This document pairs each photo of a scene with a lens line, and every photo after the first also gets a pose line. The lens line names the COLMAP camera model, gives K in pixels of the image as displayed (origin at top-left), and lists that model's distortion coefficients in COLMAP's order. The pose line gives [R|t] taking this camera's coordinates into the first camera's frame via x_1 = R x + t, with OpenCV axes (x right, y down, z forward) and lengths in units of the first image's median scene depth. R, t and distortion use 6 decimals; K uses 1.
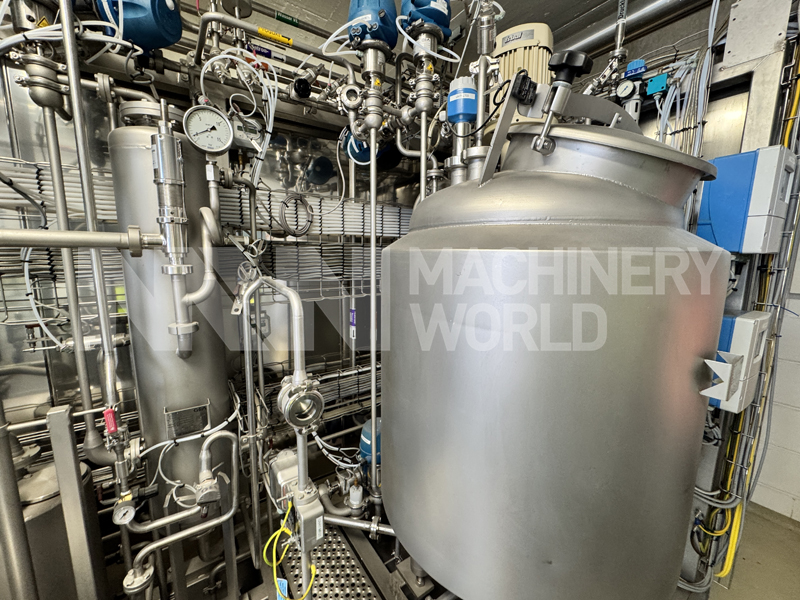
lens RADIAL K [[318.8, 0, 399.8], [0, 318.8, 298.8], [0, 0, 1]] dist [-0.001742, -0.000286]
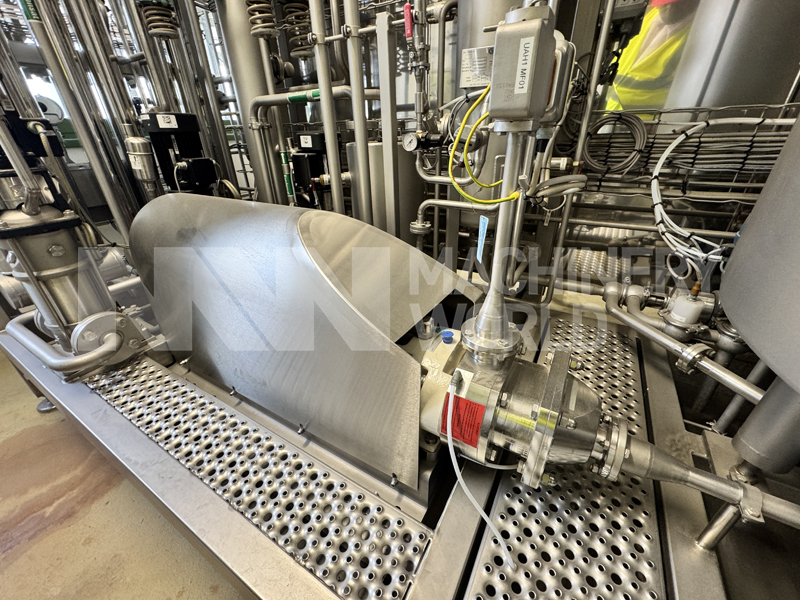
lens RADIAL K [[318.8, 0, 399.8], [0, 318.8, 298.8], [0, 0, 1]] dist [-0.001742, -0.000286]
pose [[0.421232, 0.405439, -0.811285, 0.157712], [-0.100828, 0.909906, 0.402374, 0.577997], [0.901331, -0.087693, 0.424161, 0.371675]]
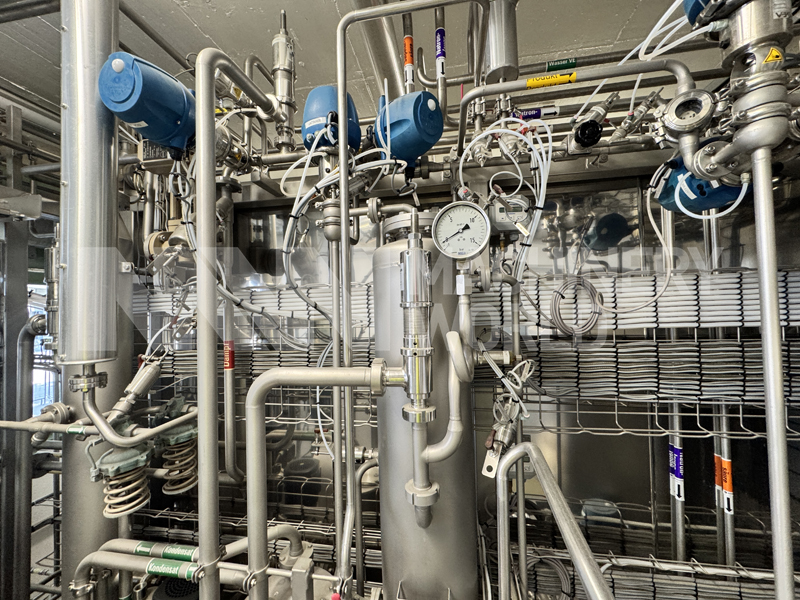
lens RADIAL K [[318.8, 0, 399.8], [0, 318.8, 298.8], [0, 0, 1]] dist [-0.001742, -0.000286]
pose [[0.715160, -0.046848, -0.697389, -0.157506], [-0.068812, 0.988185, -0.136948, -0.218363], [0.695565, 0.145929, 0.703487, 0.332765]]
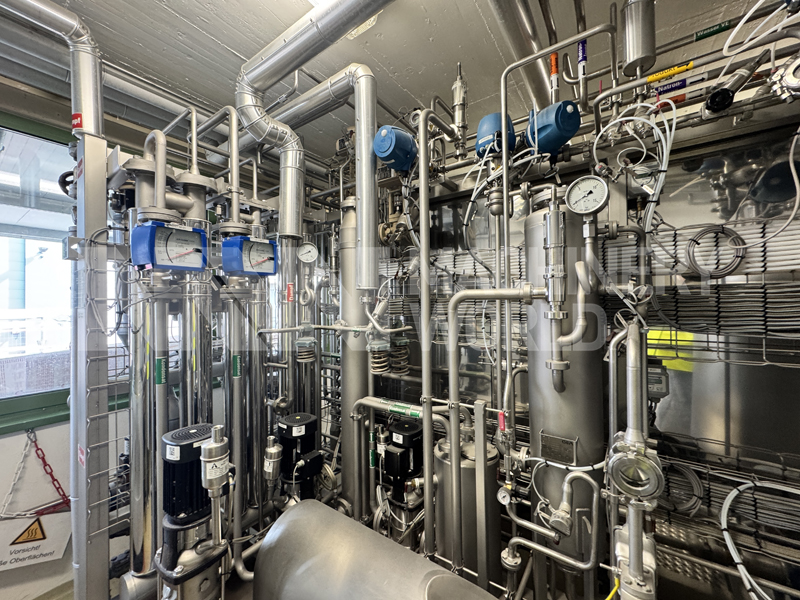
lens RADIAL K [[318.8, 0, 399.8], [0, 318.8, 298.8], [0, 0, 1]] dist [-0.001742, -0.000286]
pose [[0.344339, -0.026964, -0.938458, 0.202713], [-0.118127, 0.990399, -0.071800, 0.003651], [0.931384, 0.135581, 0.337848, 0.025719]]
